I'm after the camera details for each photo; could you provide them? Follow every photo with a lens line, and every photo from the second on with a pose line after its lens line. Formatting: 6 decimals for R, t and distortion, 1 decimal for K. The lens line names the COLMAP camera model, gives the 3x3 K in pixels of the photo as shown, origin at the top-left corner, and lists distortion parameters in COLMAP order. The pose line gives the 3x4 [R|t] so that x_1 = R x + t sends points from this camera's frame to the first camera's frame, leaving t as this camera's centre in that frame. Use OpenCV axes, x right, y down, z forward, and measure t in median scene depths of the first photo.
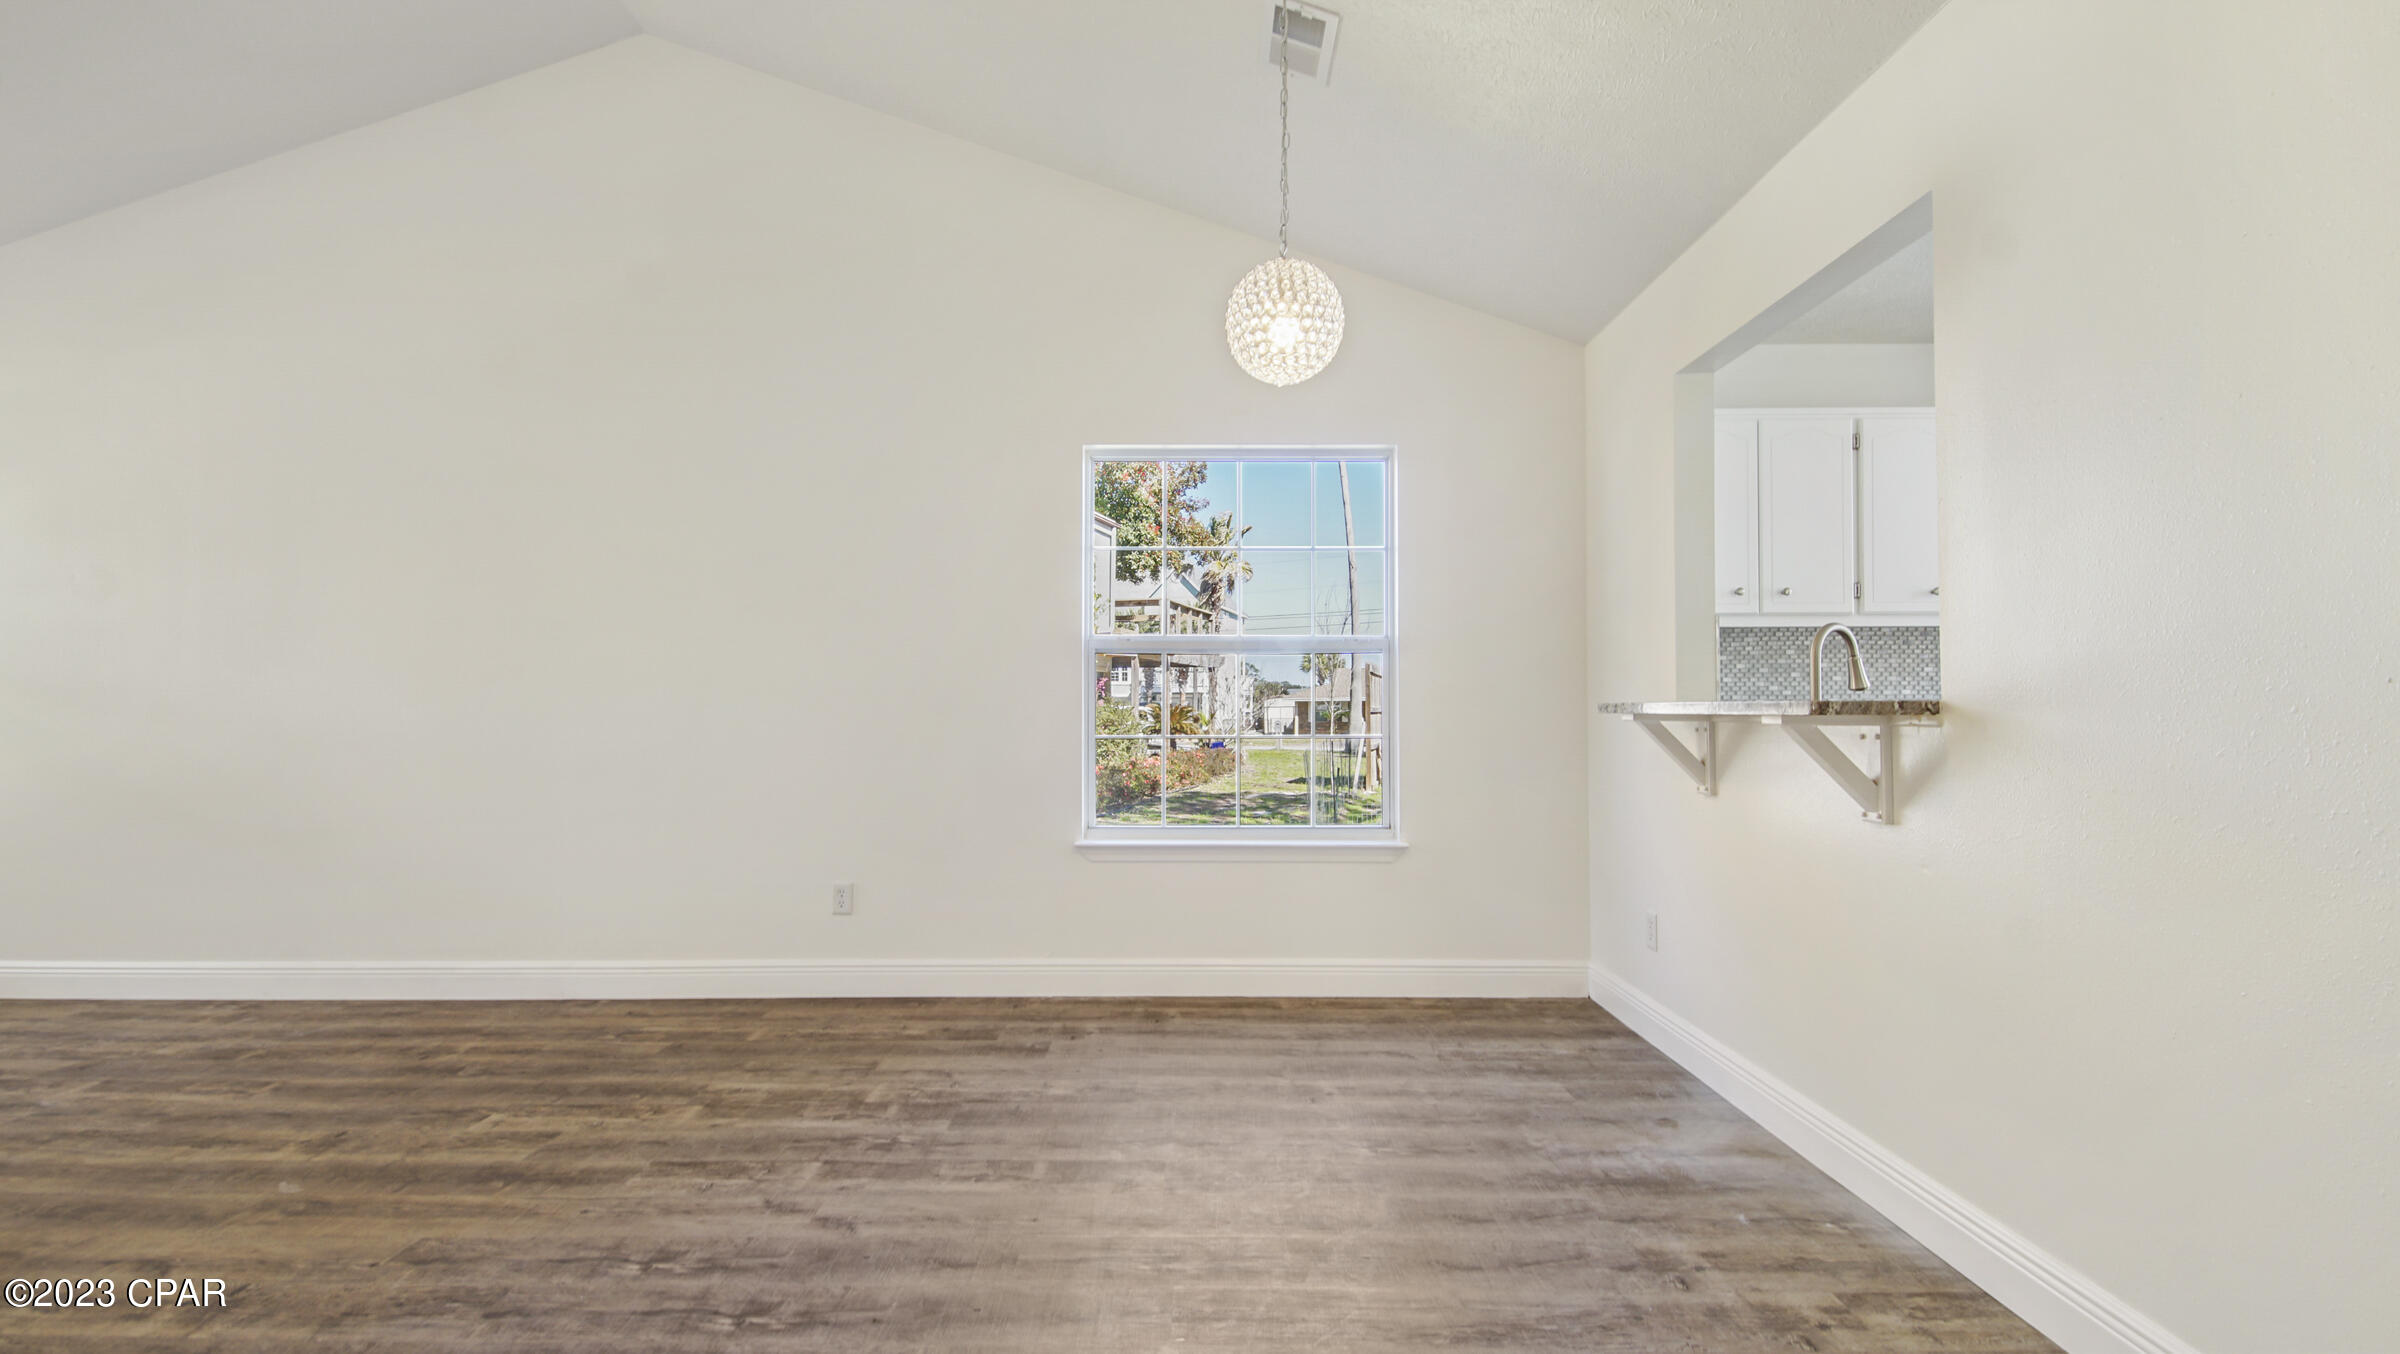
lens RADIAL K [[1051.4, 0, 1205.5], [0, 1051.4, 690.4], [0, 0, 1]] dist [0.036884, -0.021980]
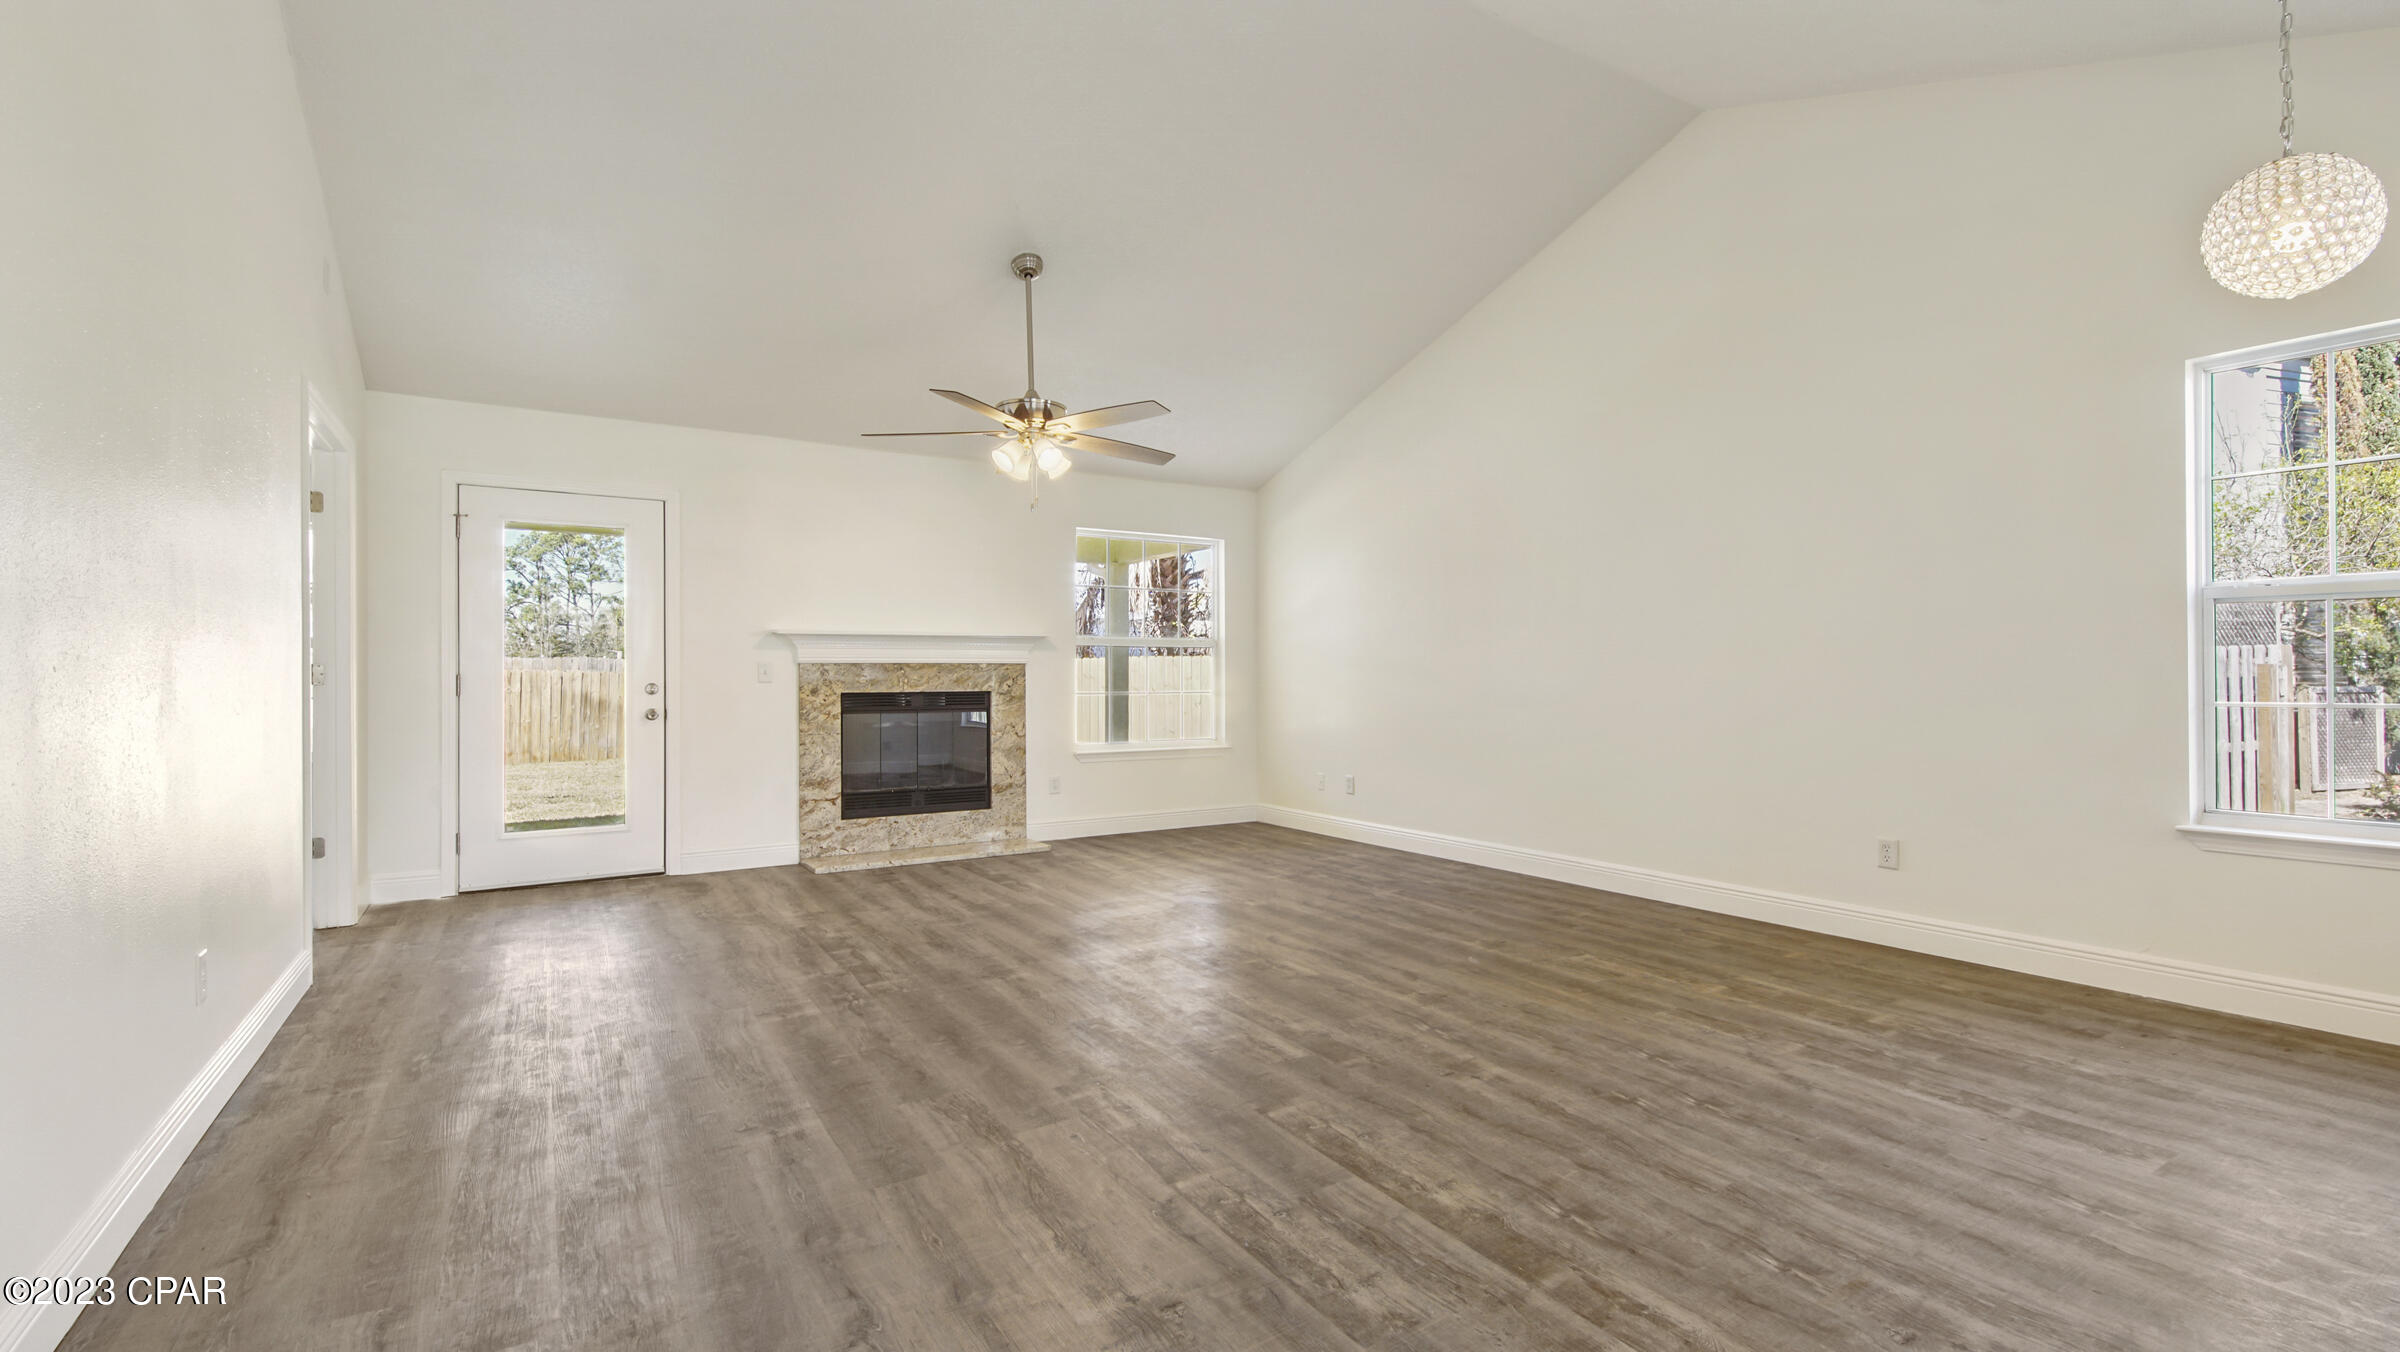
lens RADIAL K [[1051.4, 0, 1205.5], [0, 1051.4, 689.4], [0, 0, 1]] dist [0.036884, -0.021980]
pose [[0.535730, 0.006545, -0.844364, 0.266165], [0.015976, 0.999712, 0.017885, 0.005649], [0.844238, -0.023071, 0.535472, -0.197082]]
